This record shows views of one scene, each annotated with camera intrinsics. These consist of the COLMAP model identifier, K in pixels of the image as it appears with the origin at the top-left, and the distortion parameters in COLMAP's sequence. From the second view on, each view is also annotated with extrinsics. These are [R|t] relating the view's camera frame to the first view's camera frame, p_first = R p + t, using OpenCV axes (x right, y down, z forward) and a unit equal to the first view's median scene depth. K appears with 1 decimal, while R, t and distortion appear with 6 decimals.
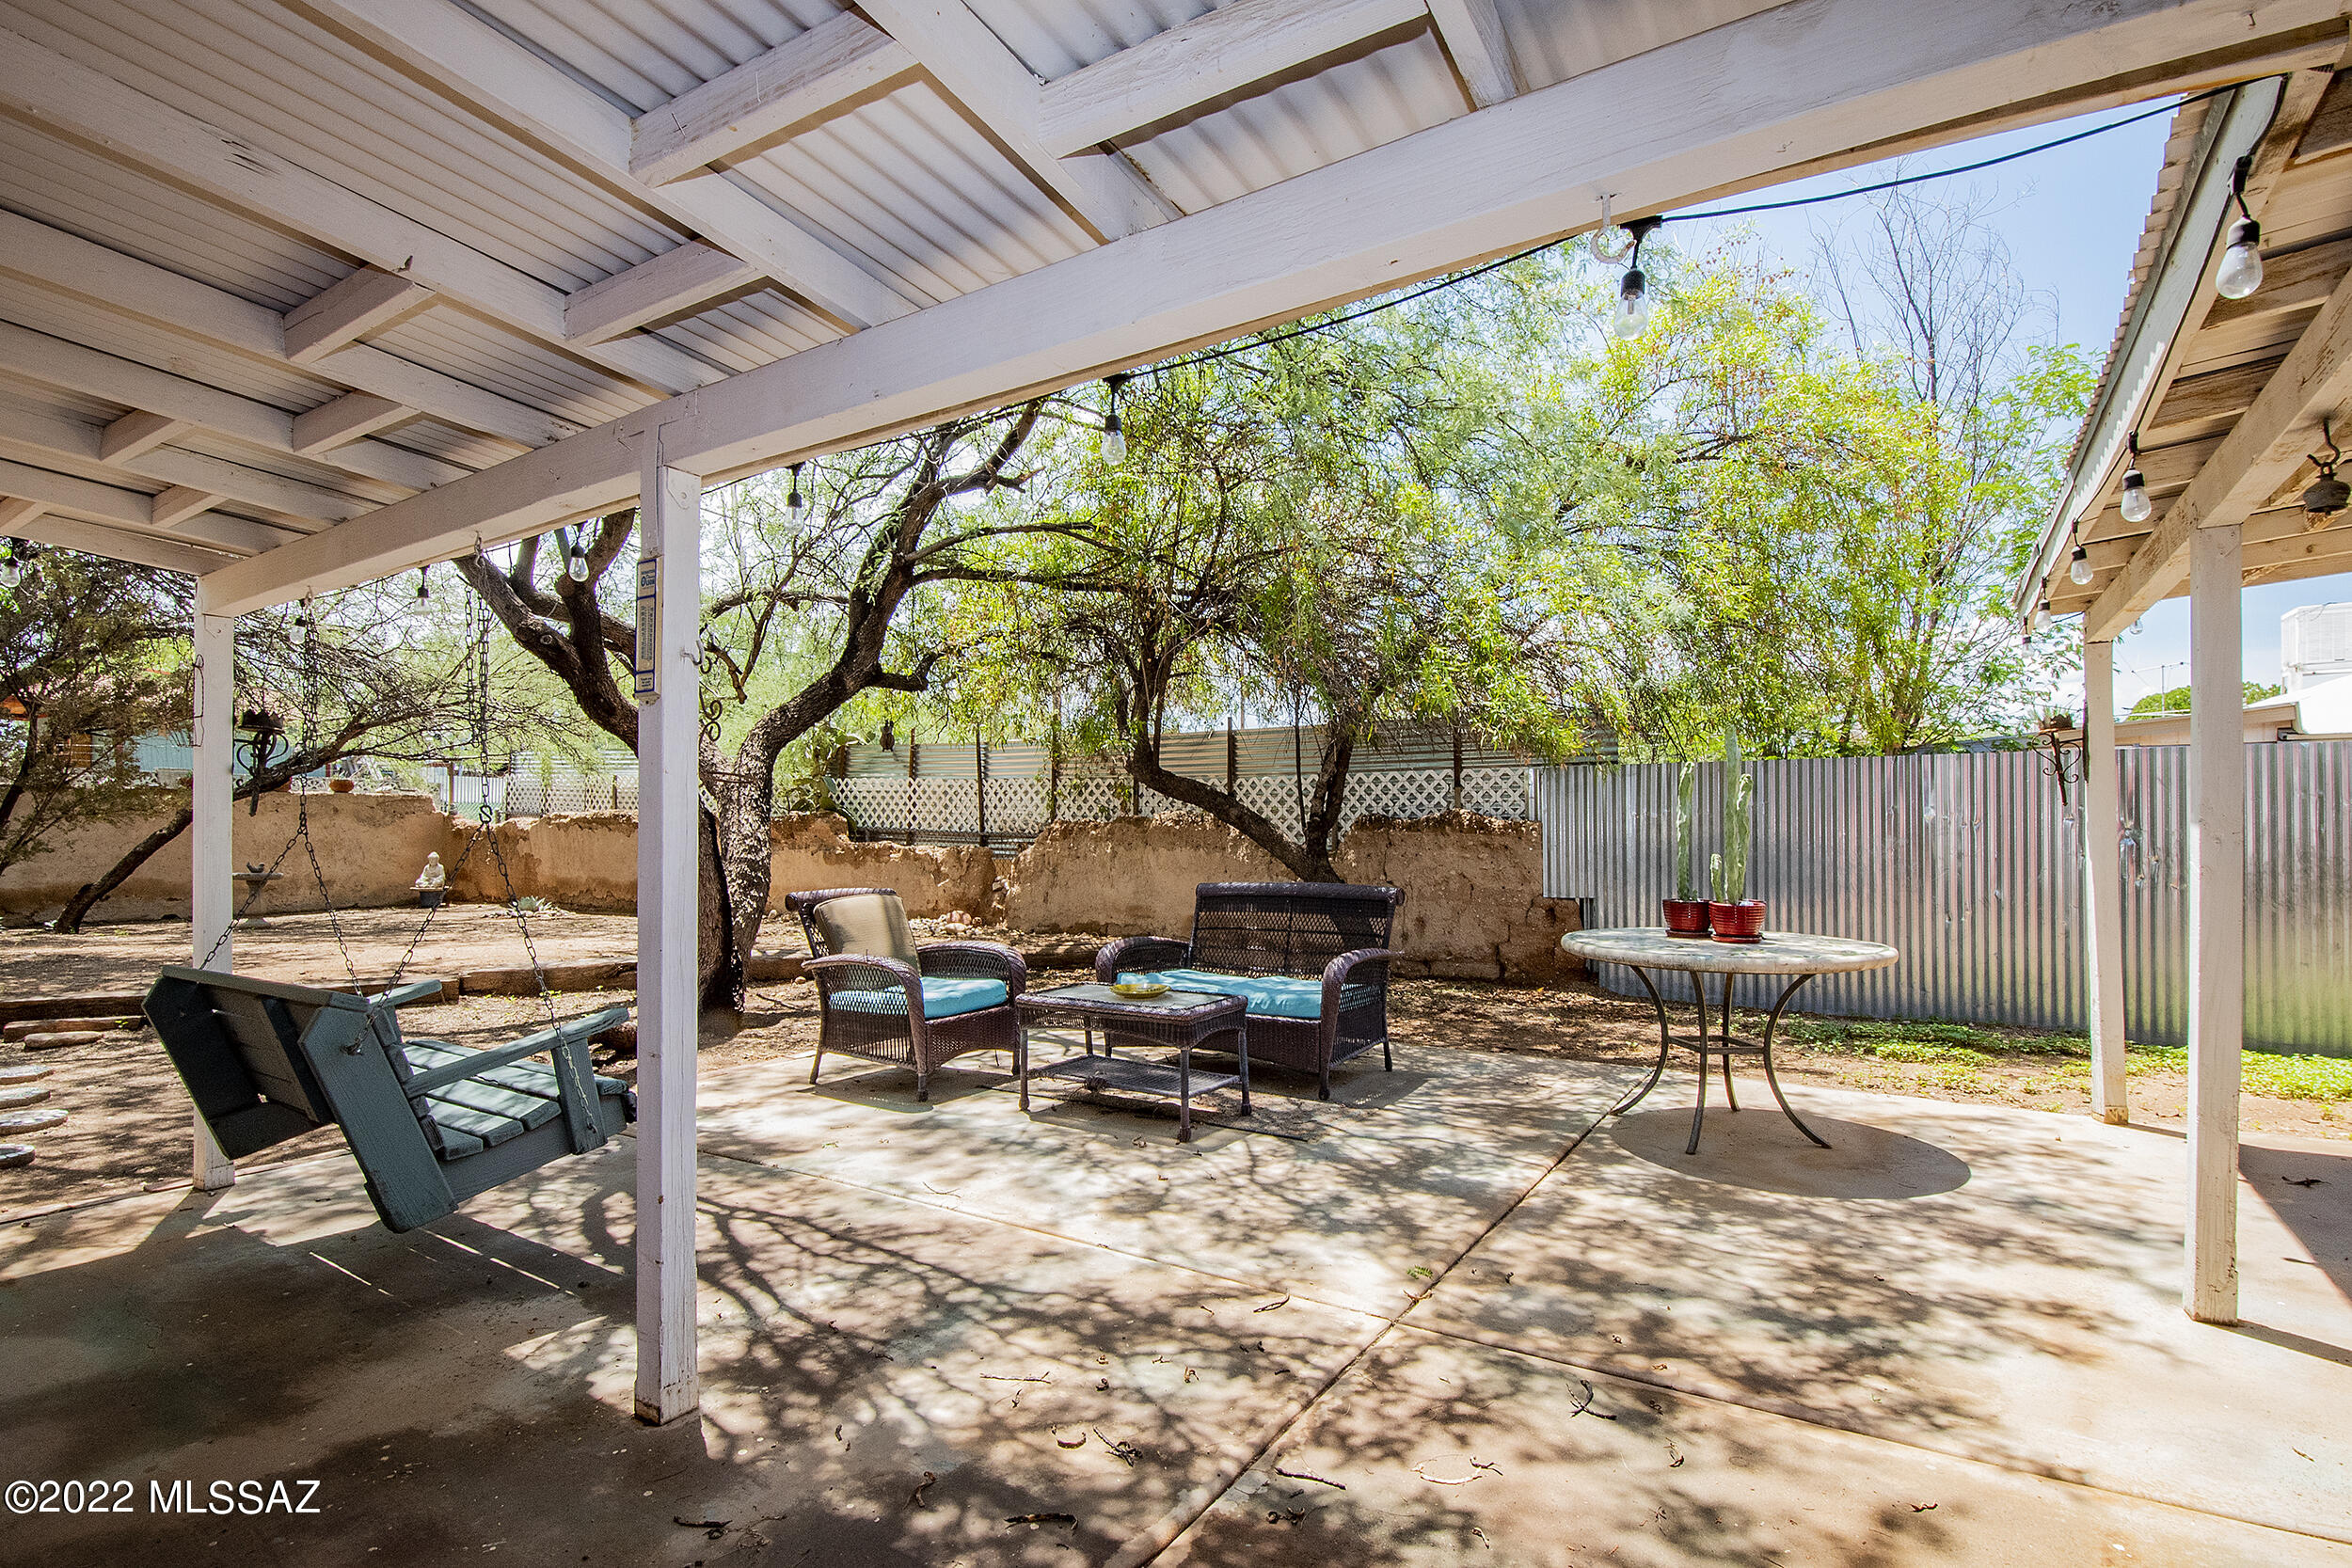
lens RADIAL K [[1131.4, 0, 1185.6], [0, 1131.4, 826.6], [0, 0, 1]] dist [0.000257, -0.003283]
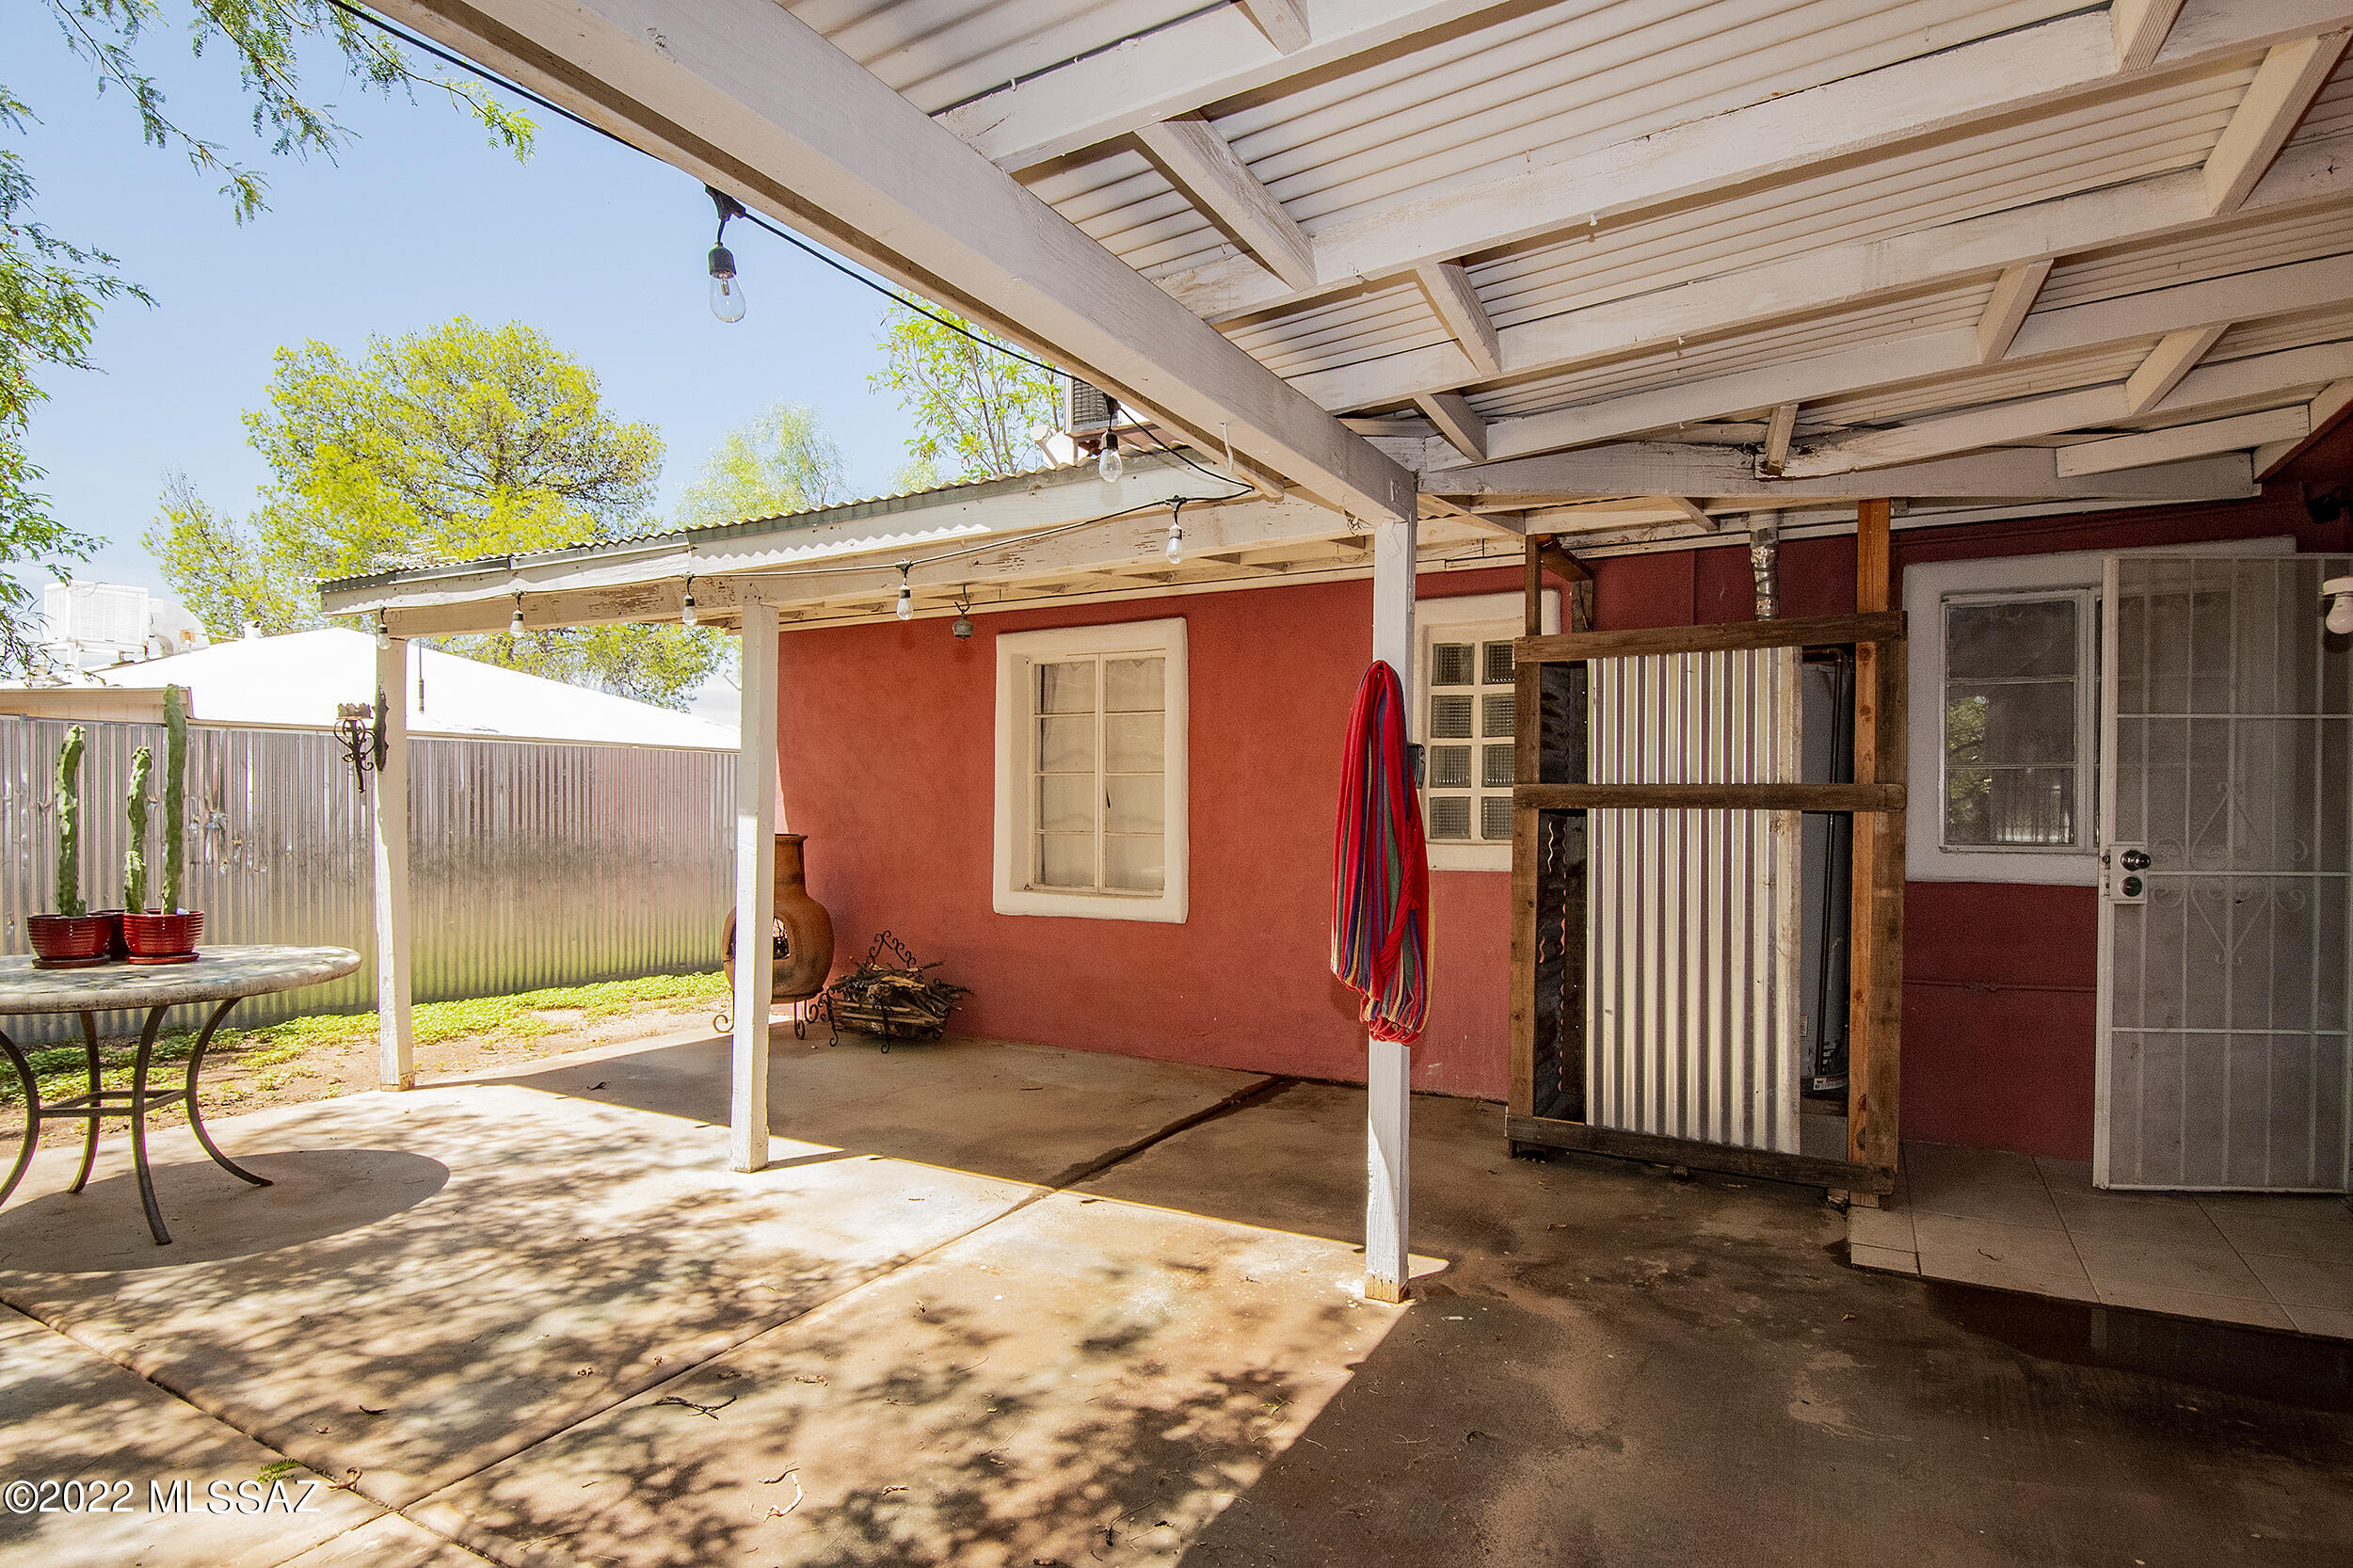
lens RADIAL K [[1199.2, 0, 1194.8], [0, 1199.2, 815.7], [0, 0, 1]] dist [-0.004467, -0.003749]
pose [[-0.071806, -0.003870, 0.997411, -0.580839], [-0.006185, 0.999975, 0.003435, -0.009255], [-0.997399, -0.005923, -0.071828, 0.526643]]
